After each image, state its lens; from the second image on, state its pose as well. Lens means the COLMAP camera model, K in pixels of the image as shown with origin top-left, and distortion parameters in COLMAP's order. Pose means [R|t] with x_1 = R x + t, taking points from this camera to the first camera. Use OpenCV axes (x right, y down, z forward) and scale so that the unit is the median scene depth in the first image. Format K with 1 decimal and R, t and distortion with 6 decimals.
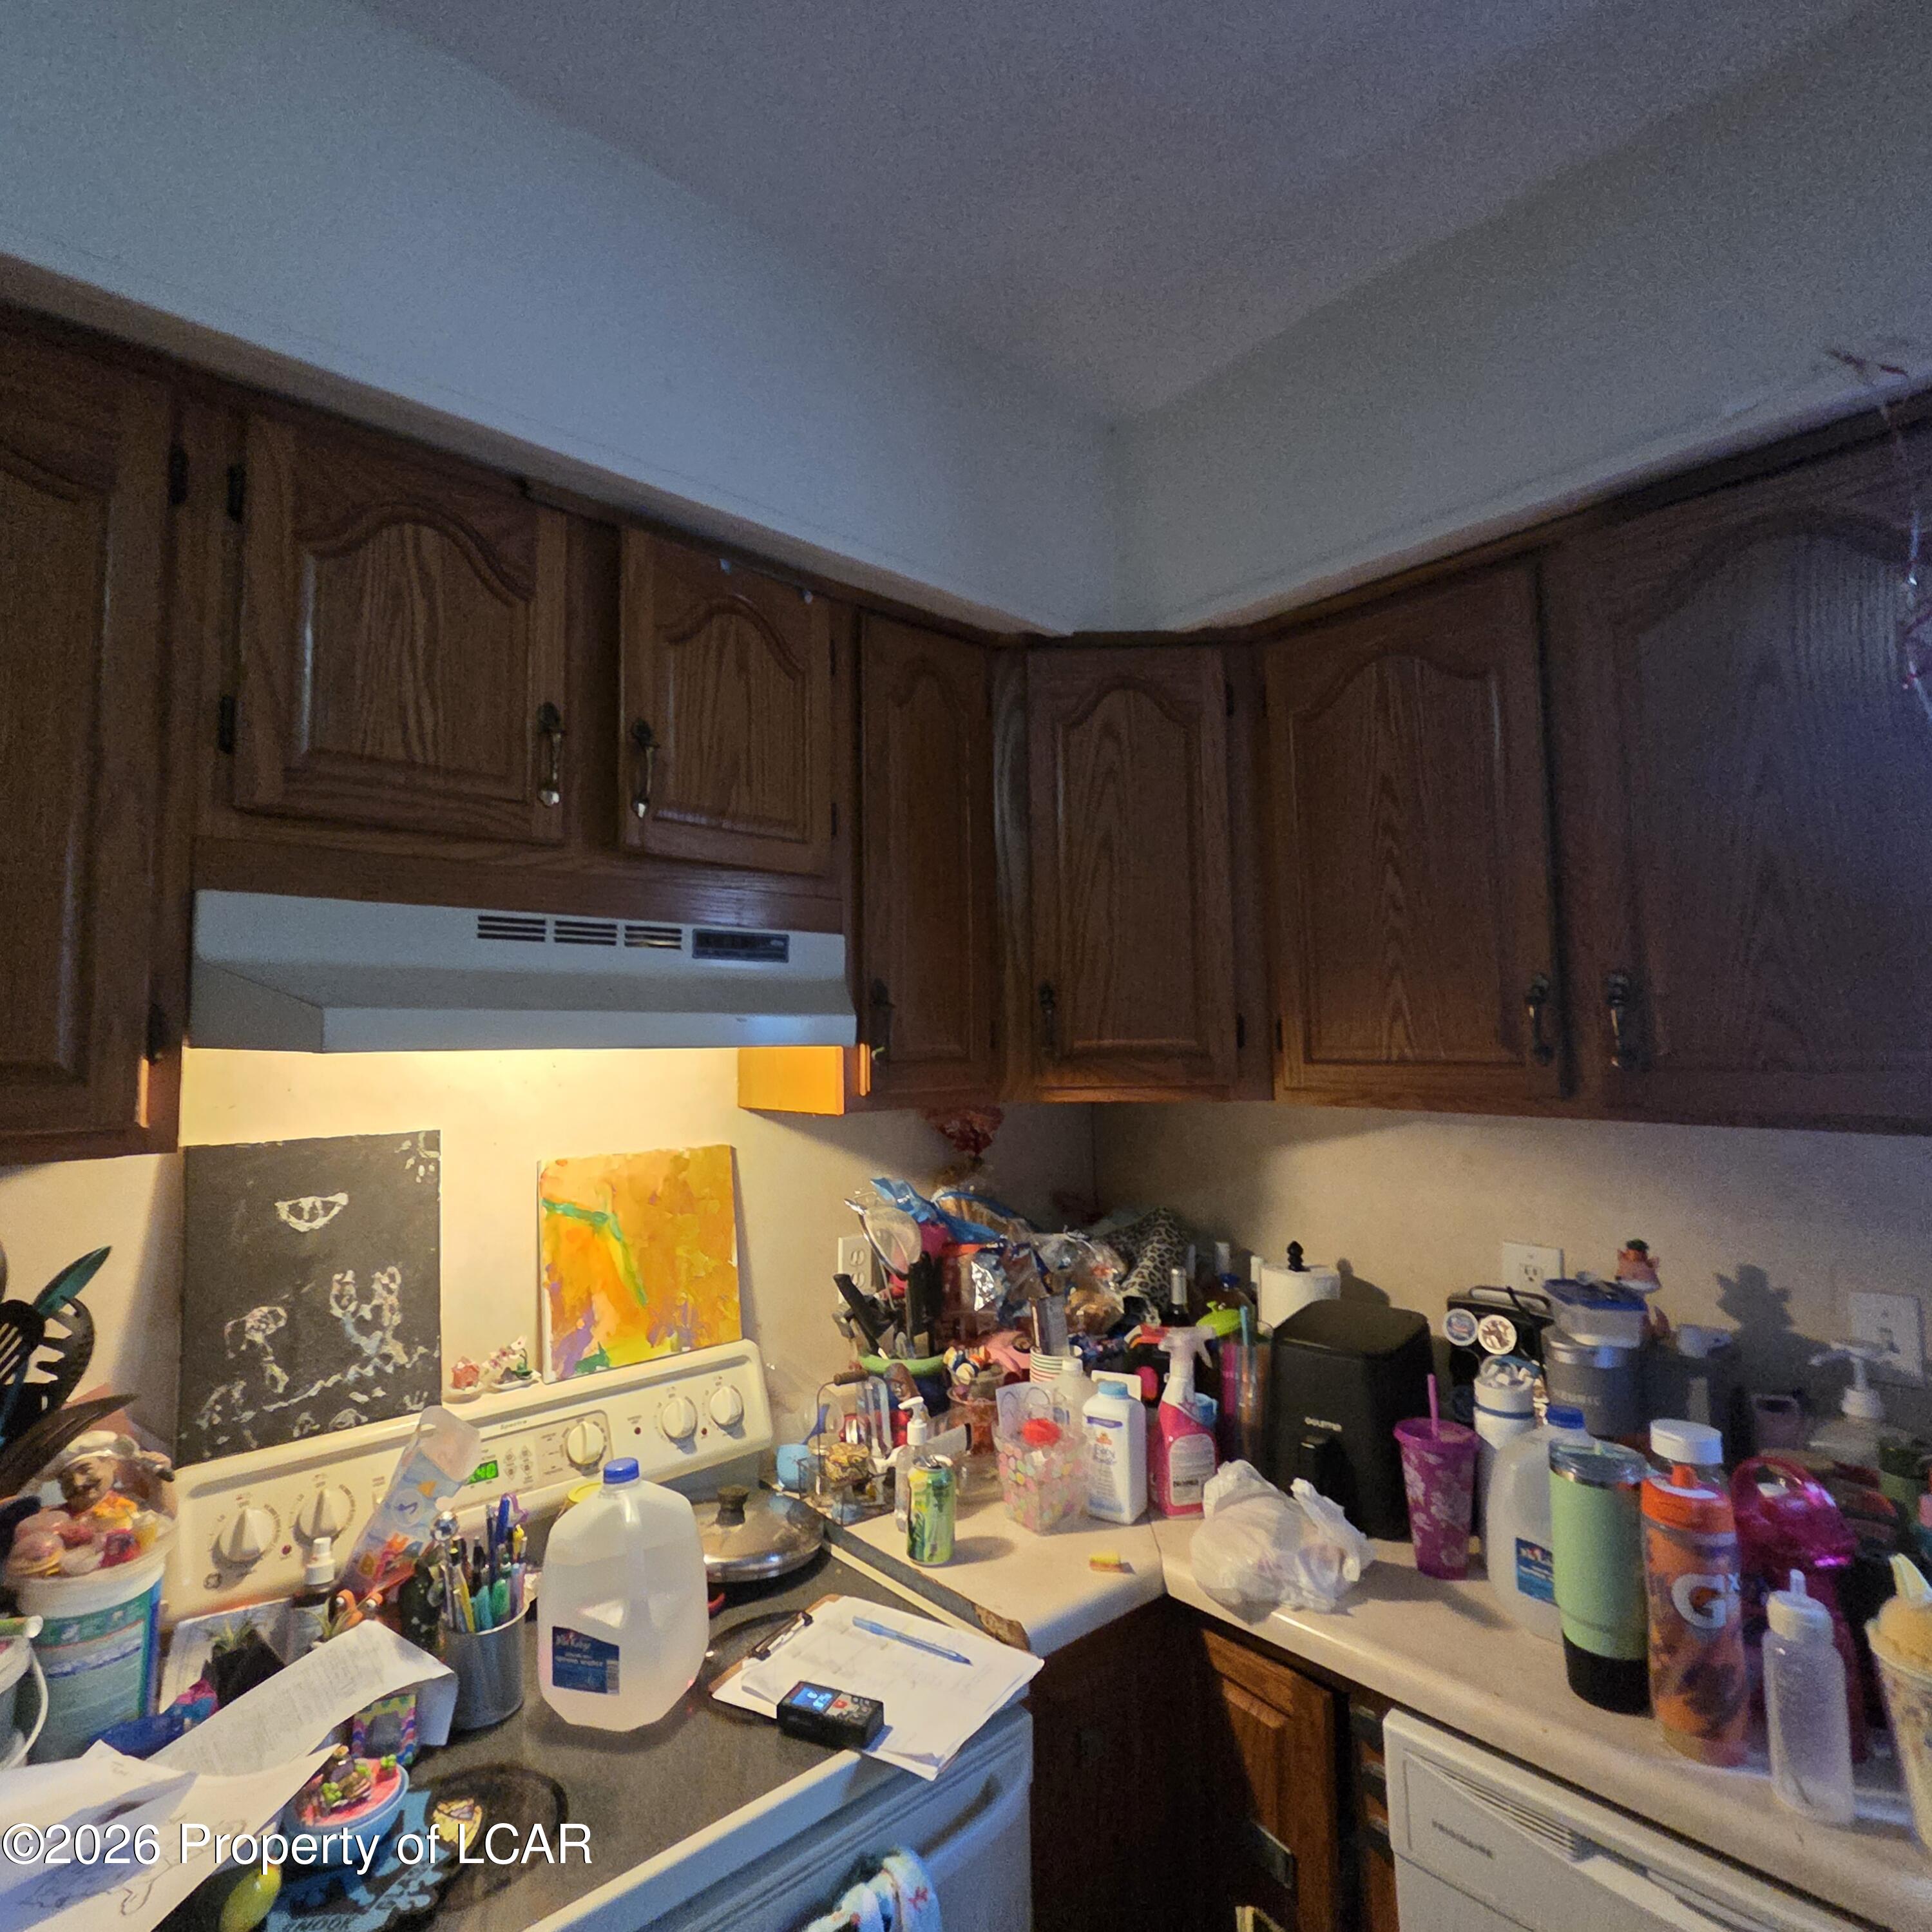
lens RADIAL K [[1055.2, 0, 962.8], [0, 1055.2, 965.4], [0, 0, 1]] dist [0.005629, -0.000388]
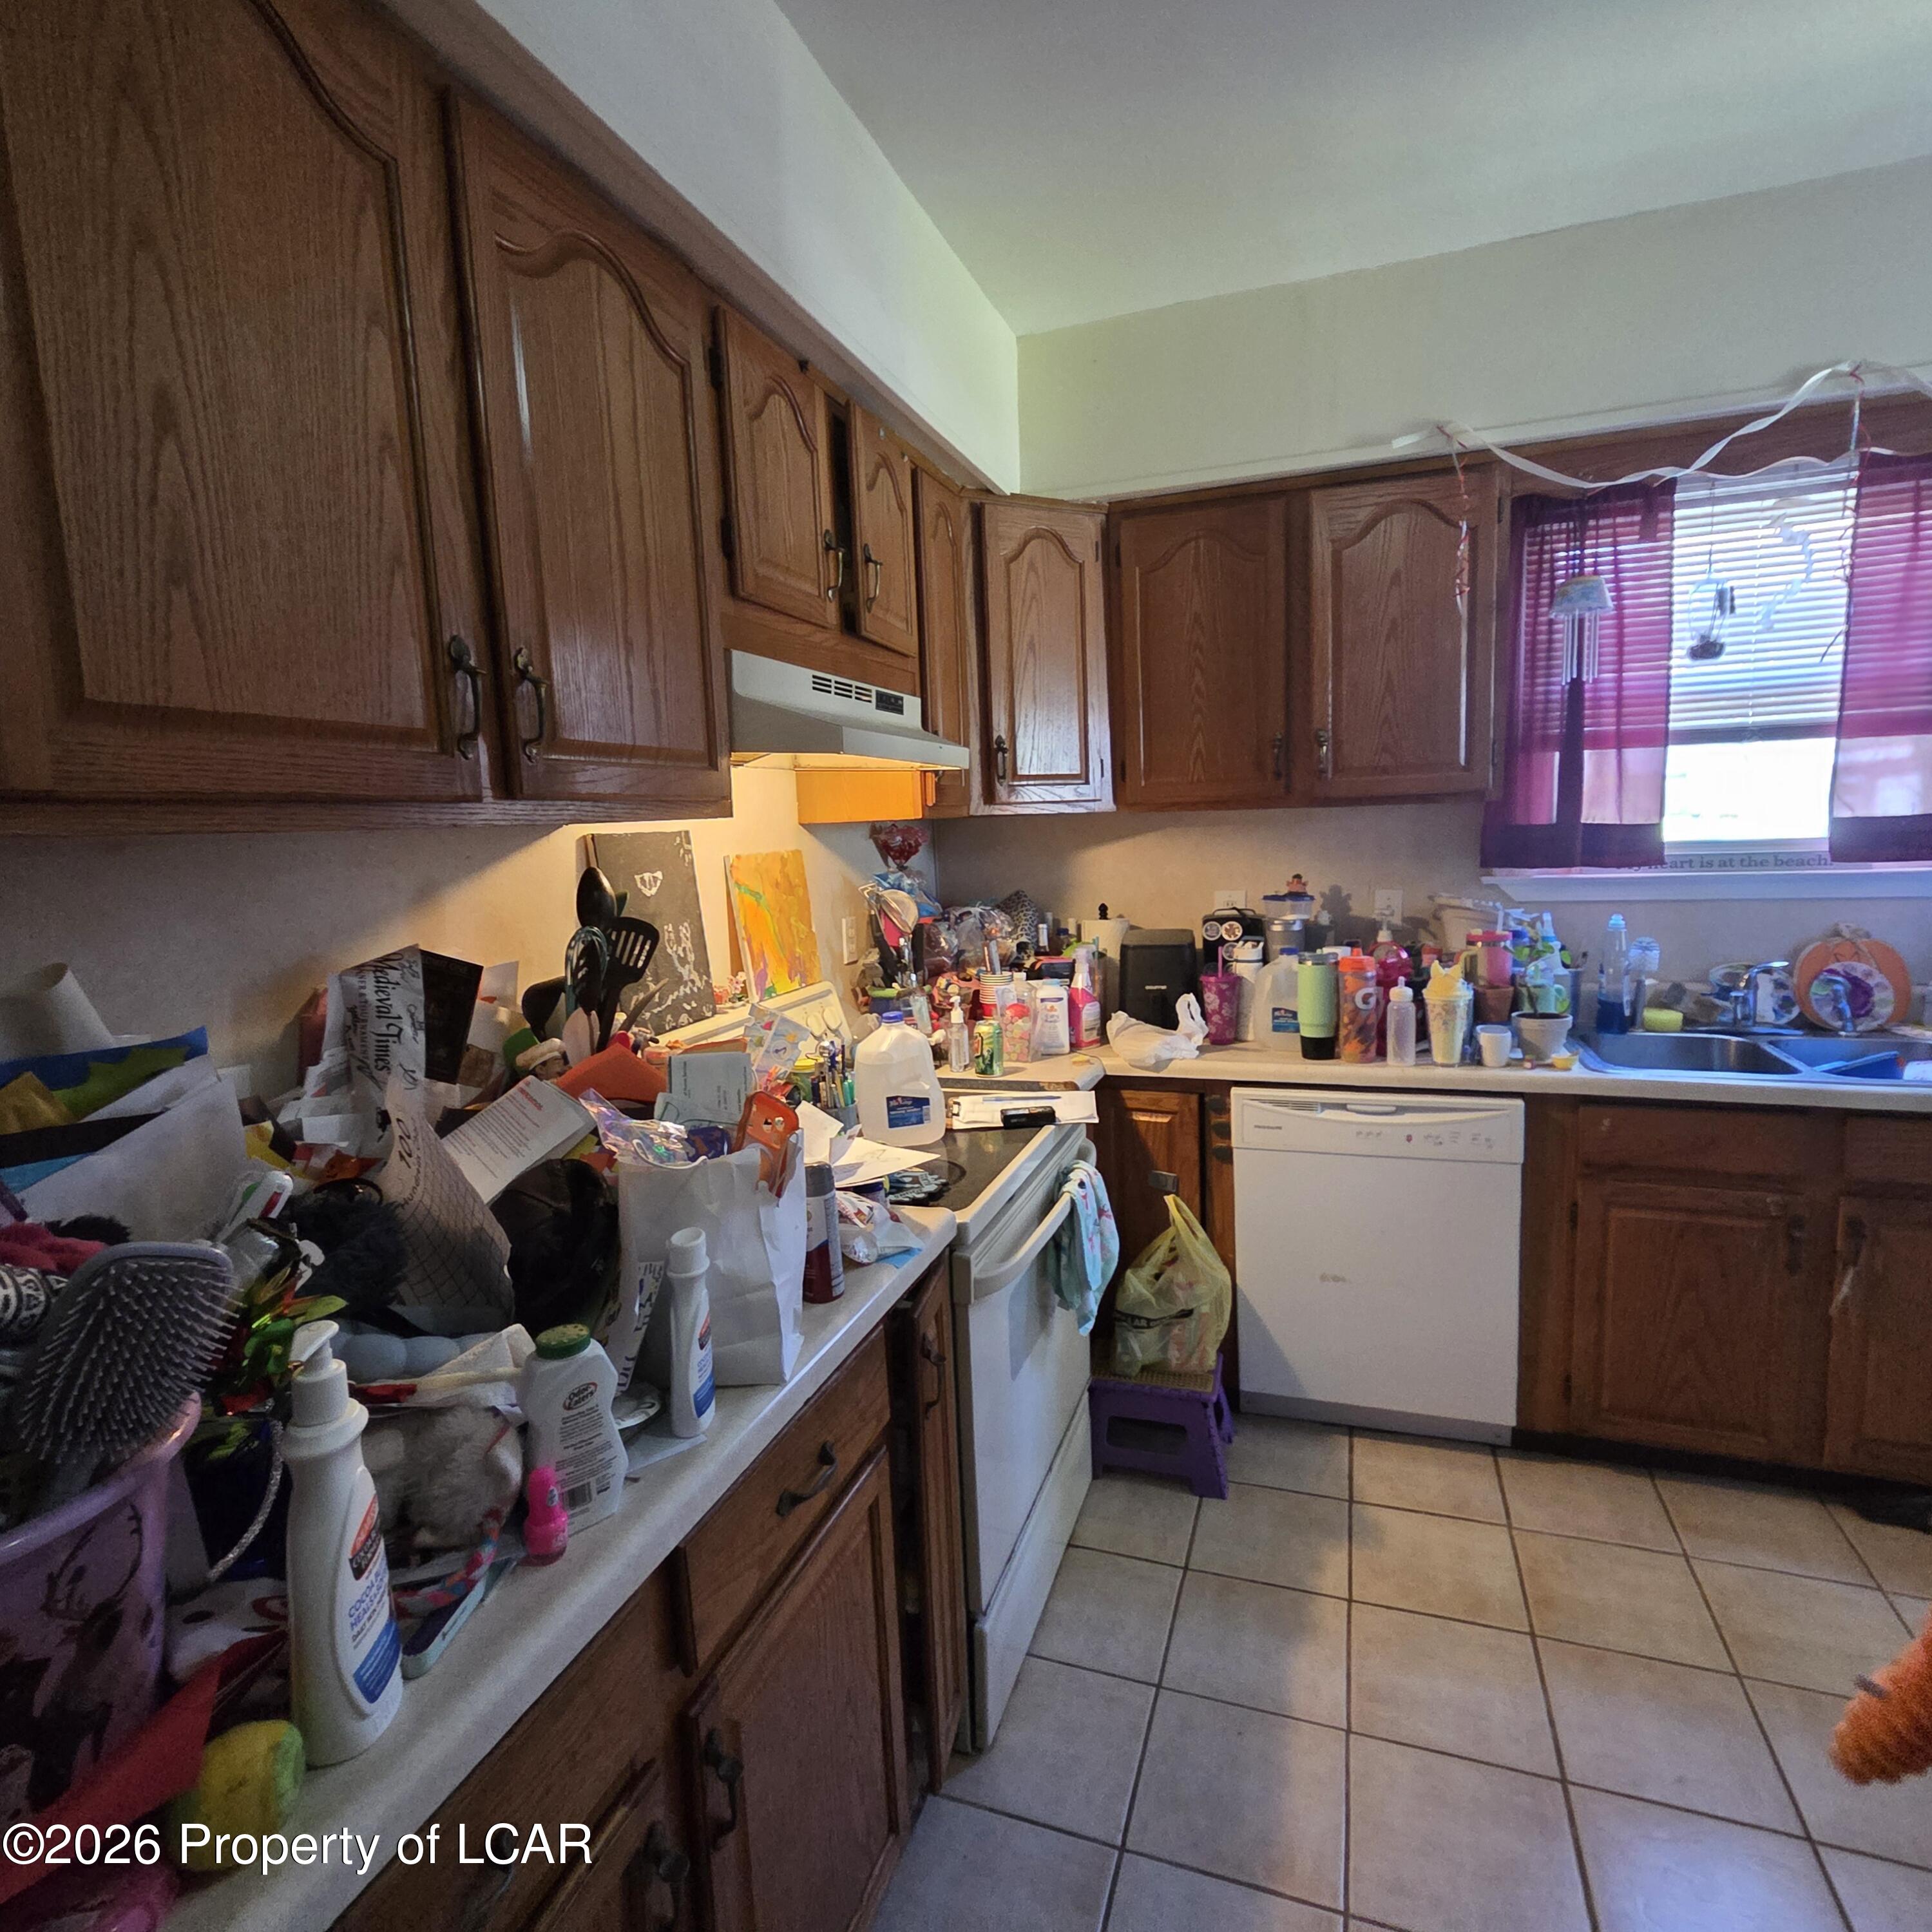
lens RADIAL K [[1055.2, 0, 976.9], [0, 1055.2, 954.0], [0, 0, 1]] dist [0.005629, -0.000388]
pose [[0.874100, -0.081580, 0.478846, -0.912960], [-0.006167, 0.983853, 0.178873, 0.069382], [-0.485706, -0.159306, 0.859483, -0.450887]]
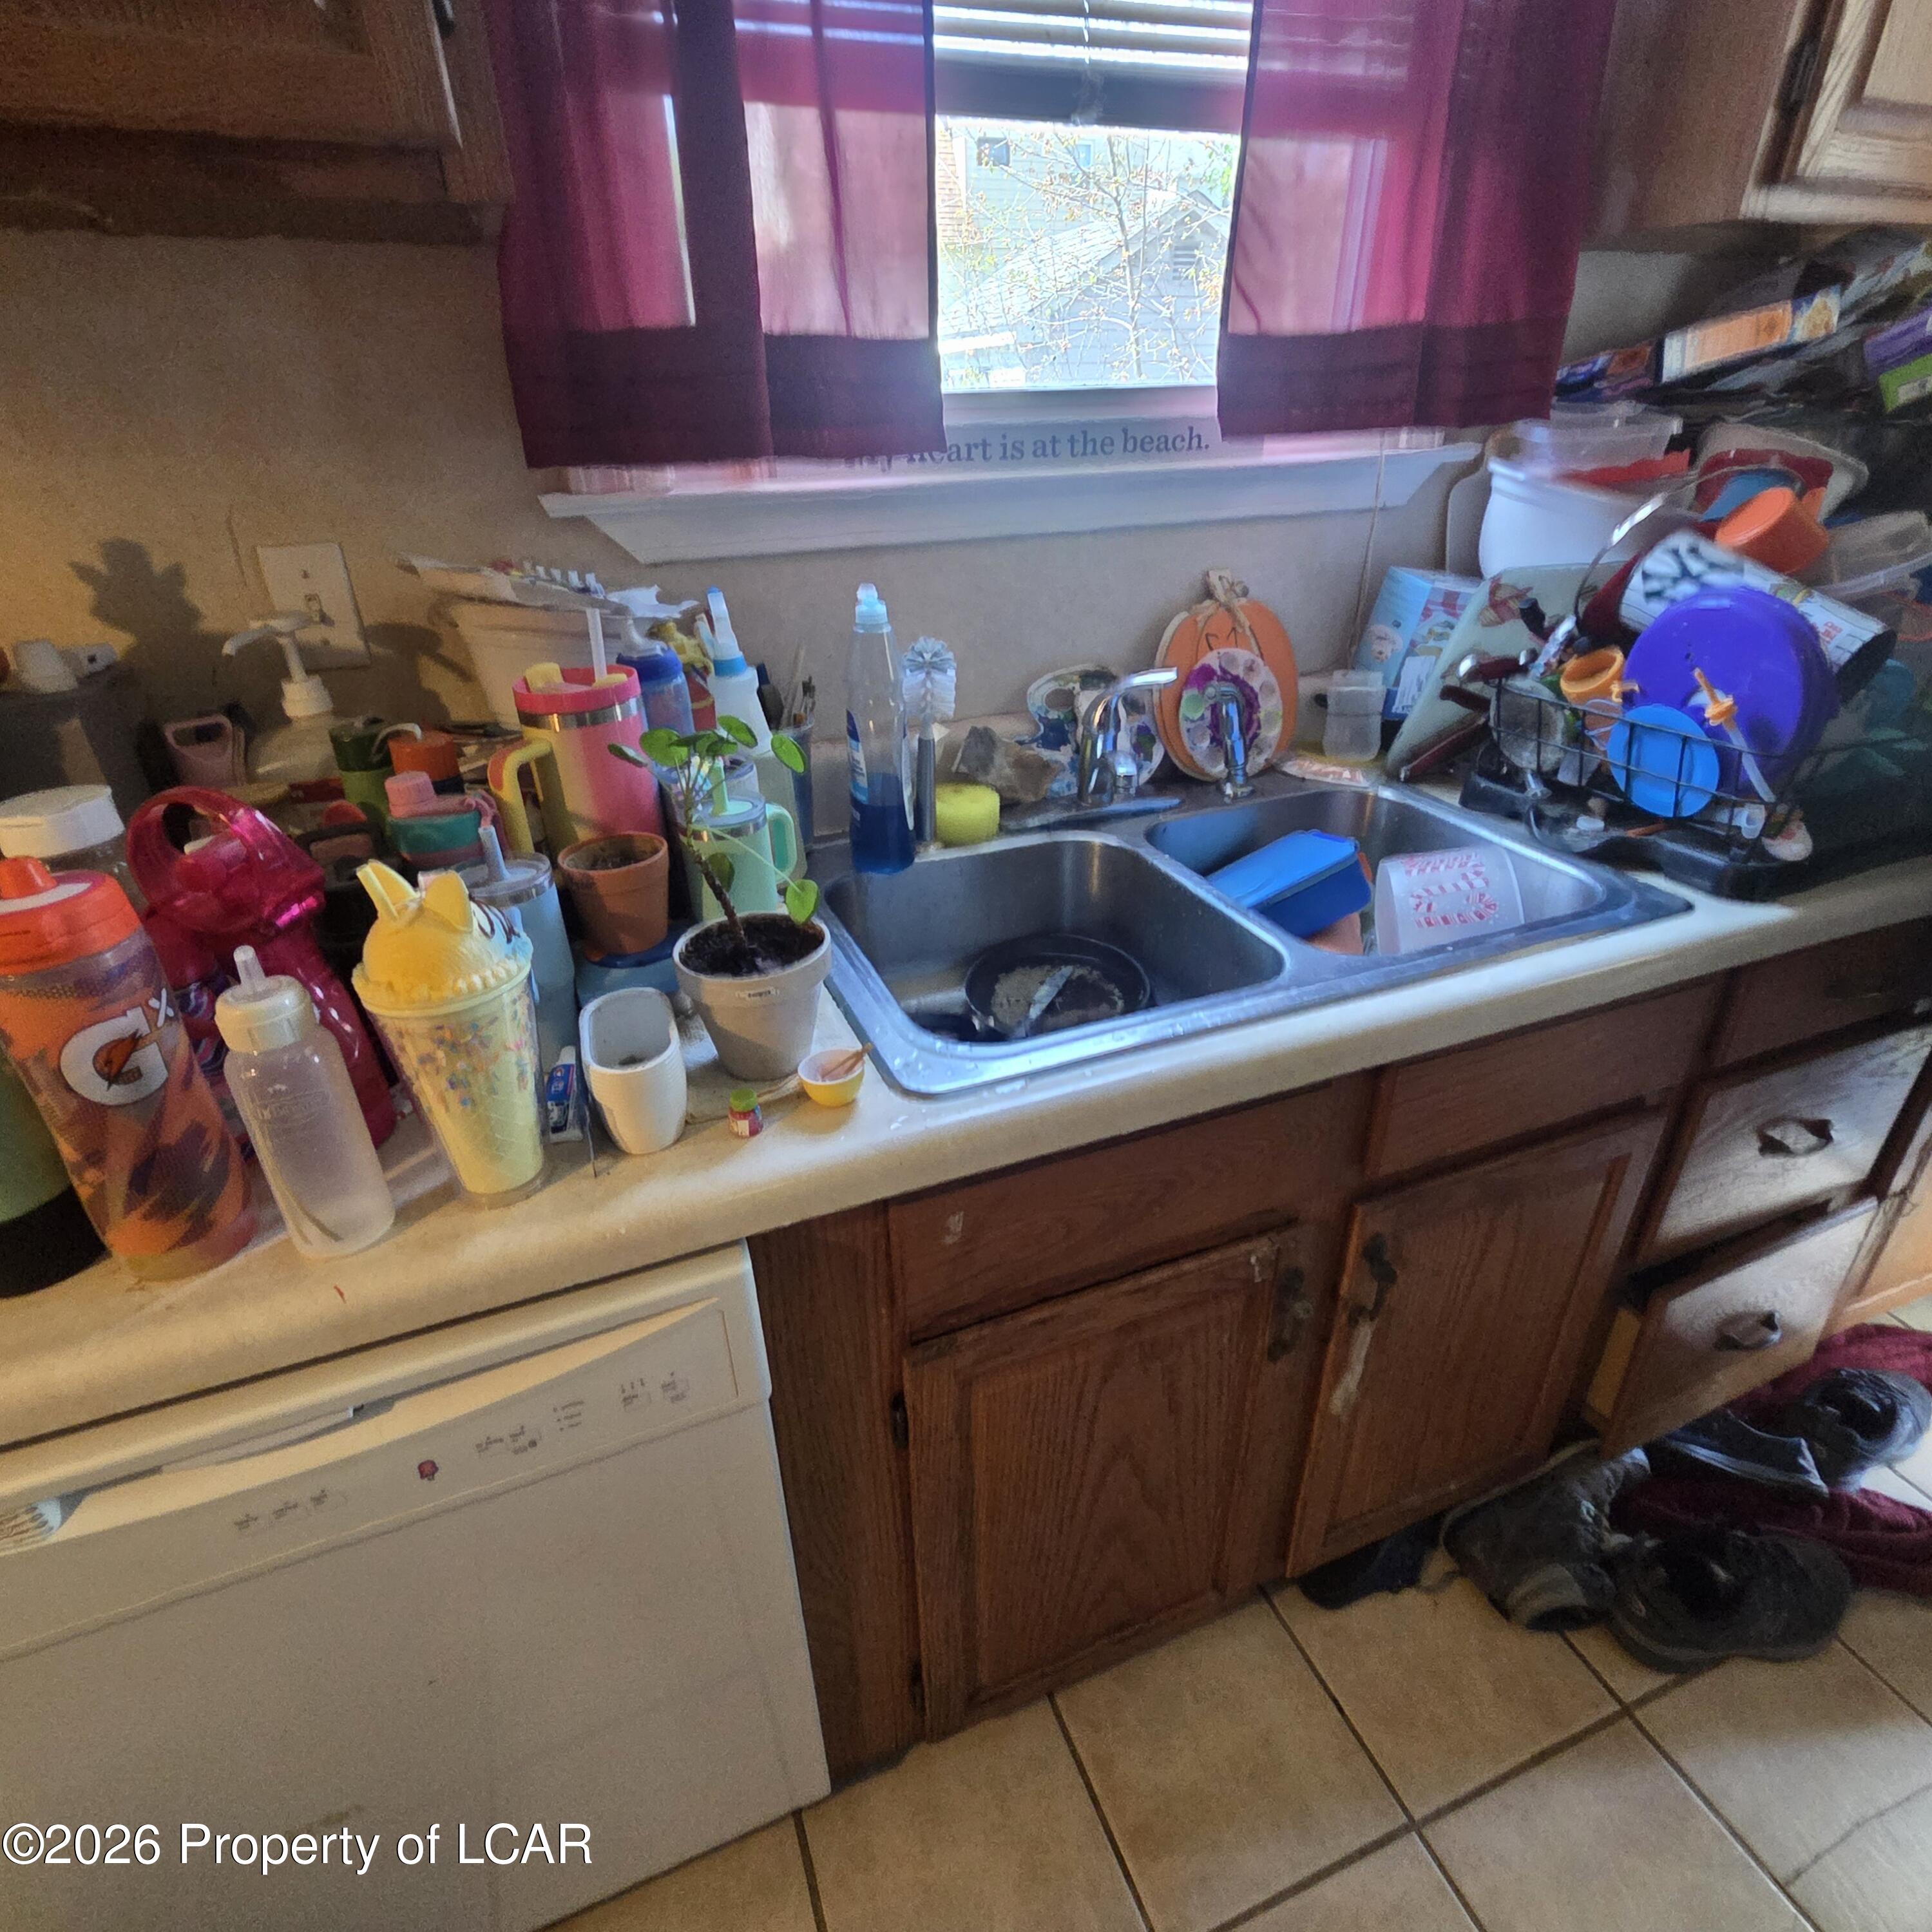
lens RADIAL K [[1055.2, 0, 946.4], [0, 1055.2, 969.9], [0, 0, 1]] dist [0.005629, -0.000388]
pose [[0.354729, -0.444036, 0.822800, 0.318348], [-0.043804, 0.871170, 0.489024, 0.199961], [-0.933942, -0.209513, 0.289579, 0.332224]]
